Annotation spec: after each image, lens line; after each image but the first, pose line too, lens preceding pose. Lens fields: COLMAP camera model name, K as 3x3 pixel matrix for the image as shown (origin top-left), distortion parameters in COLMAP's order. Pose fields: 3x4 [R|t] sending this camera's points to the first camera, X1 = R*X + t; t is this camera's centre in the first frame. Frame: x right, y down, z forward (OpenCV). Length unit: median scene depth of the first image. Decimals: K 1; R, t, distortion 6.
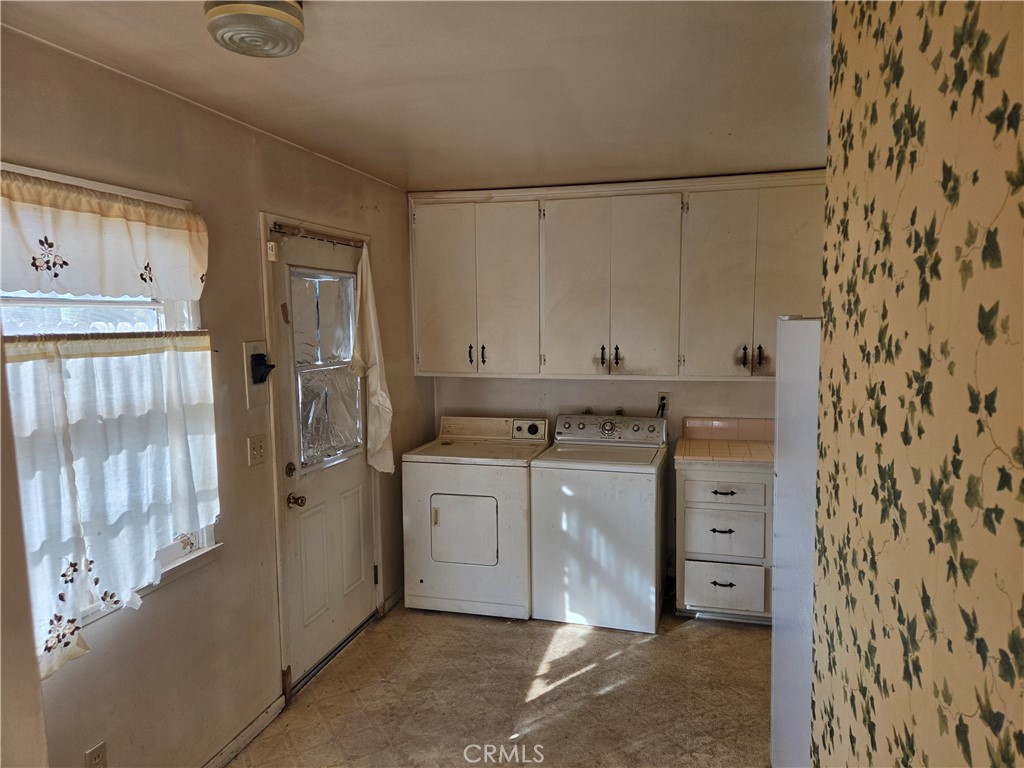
lens RADIAL K [[690.9, 0, 512.9], [0, 690.9, 385.0], [0, 0, 1]] dist [0.062445, -0.053227]
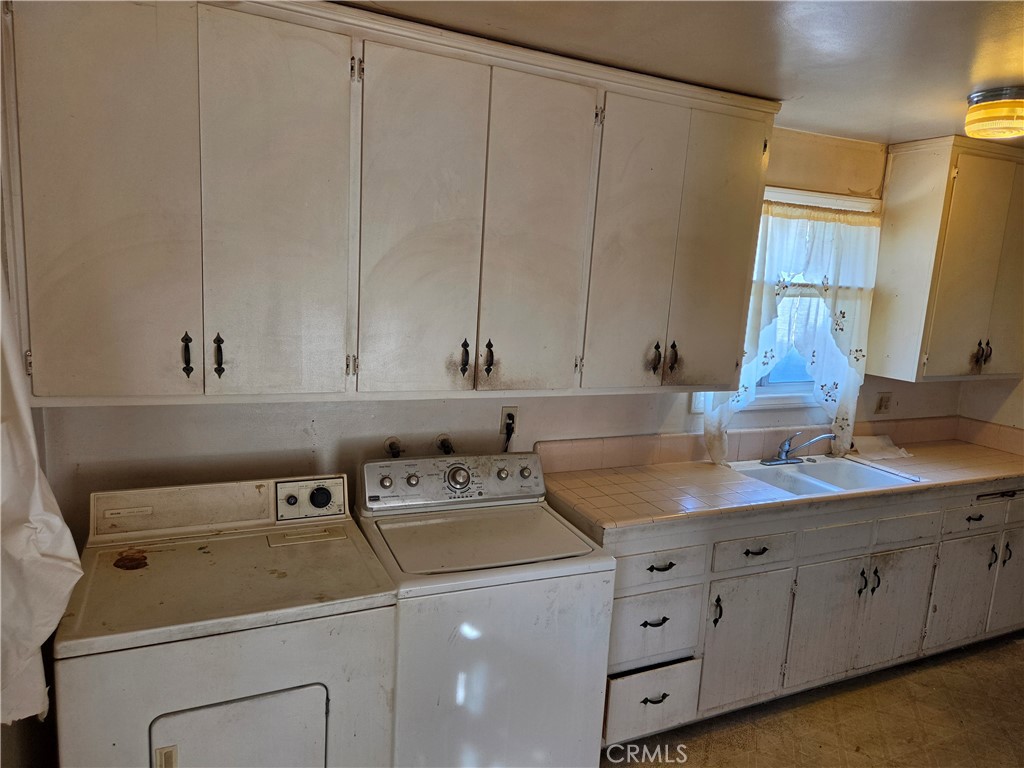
lens RADIAL K [[690.9, 0, 513.4], [0, 690.9, 380.0], [0, 0, 1]] dist [0.062445, -0.053227]
pose [[0.742178, -0.051599, 0.668213, -0.218632], [-0.010538, 0.996010, 0.088615, -0.074754], [-0.670120, -0.072810, 0.738673, 0.559217]]
